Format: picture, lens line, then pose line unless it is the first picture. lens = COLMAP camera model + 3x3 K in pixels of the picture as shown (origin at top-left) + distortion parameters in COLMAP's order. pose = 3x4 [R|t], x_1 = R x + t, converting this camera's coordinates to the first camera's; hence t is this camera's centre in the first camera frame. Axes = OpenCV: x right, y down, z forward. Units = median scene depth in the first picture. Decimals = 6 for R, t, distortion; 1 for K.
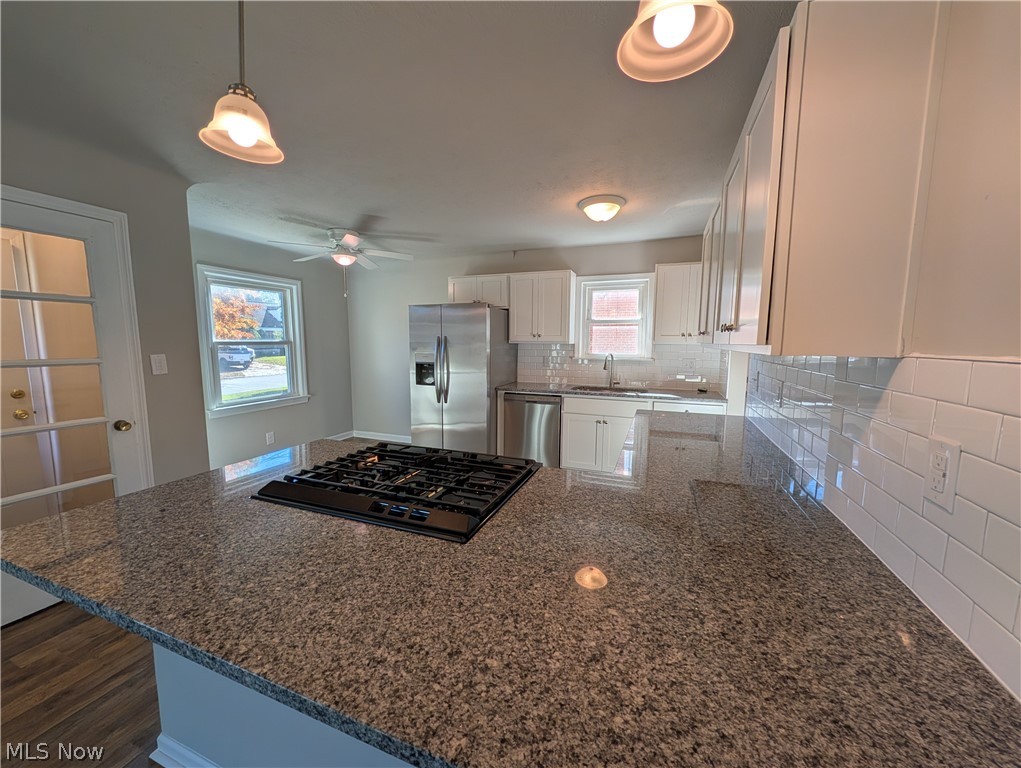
lens RADIAL K [[389.9, 0, 510.2], [0, 389.9, 385.6], [0, 0, 1]] dist [0.000046, 0.000454]
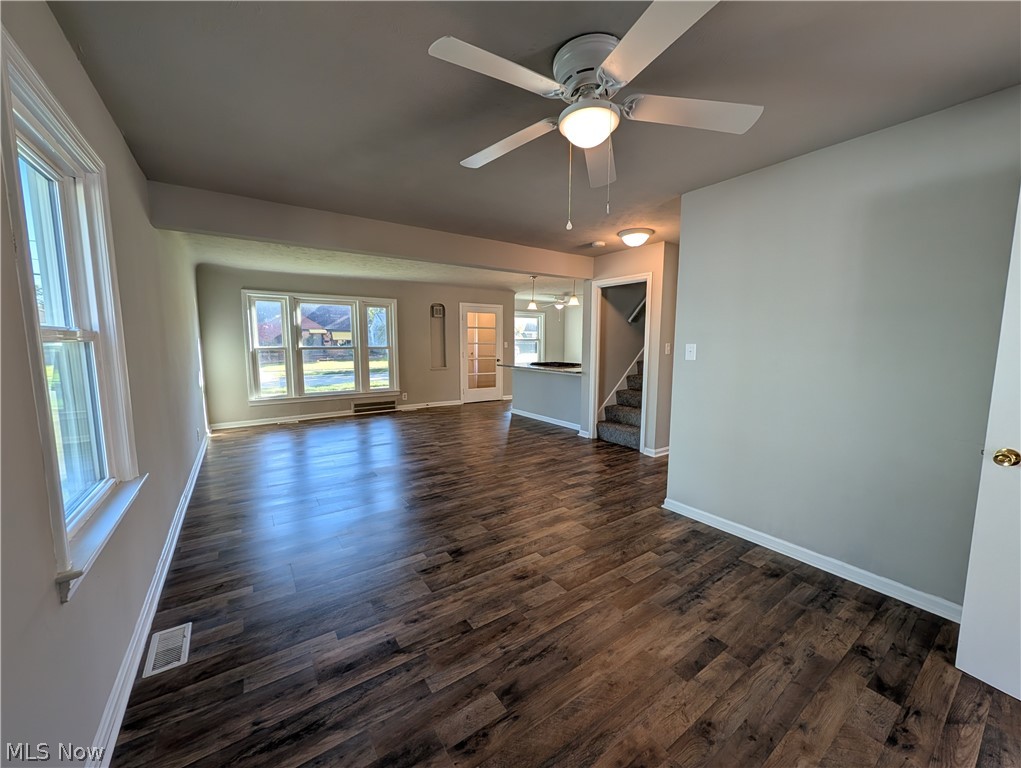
lens RADIAL K [[389.9, 0, 511.1], [0, 389.9, 386.6], [0, 0, 1]] dist [0.000046, 0.000454]
pose [[0.829052, 0.063816, -0.555517, 0.697681], [-0.063929, 0.997769, 0.019213, 0.153995], [0.555504, 0.019585, 0.831283, -1.173987]]
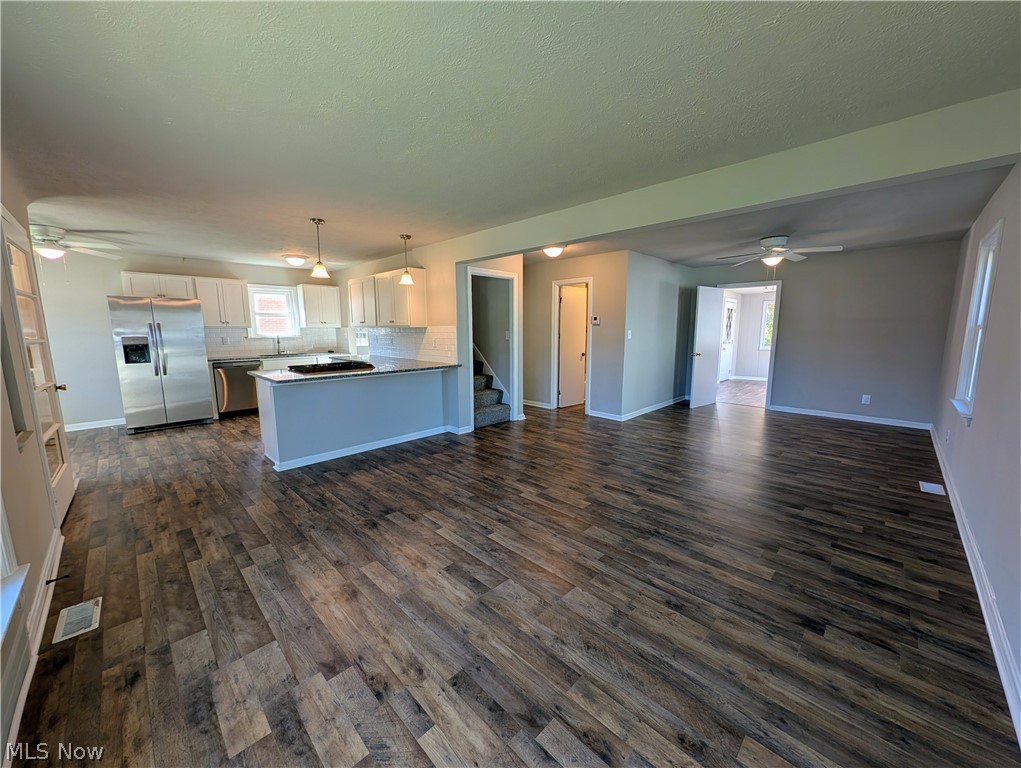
lens RADIAL K [[389.9, 0, 510.1], [0, 389.9, 387.6], [0, 0, 1]] dist [0.000046, 0.000454]
pose [[0.396119, -0.145230, 0.906641, -0.887910], [0.111167, 0.987734, 0.109650, 0.070904], [-0.911445, 0.057354, 0.407405, -0.561953]]
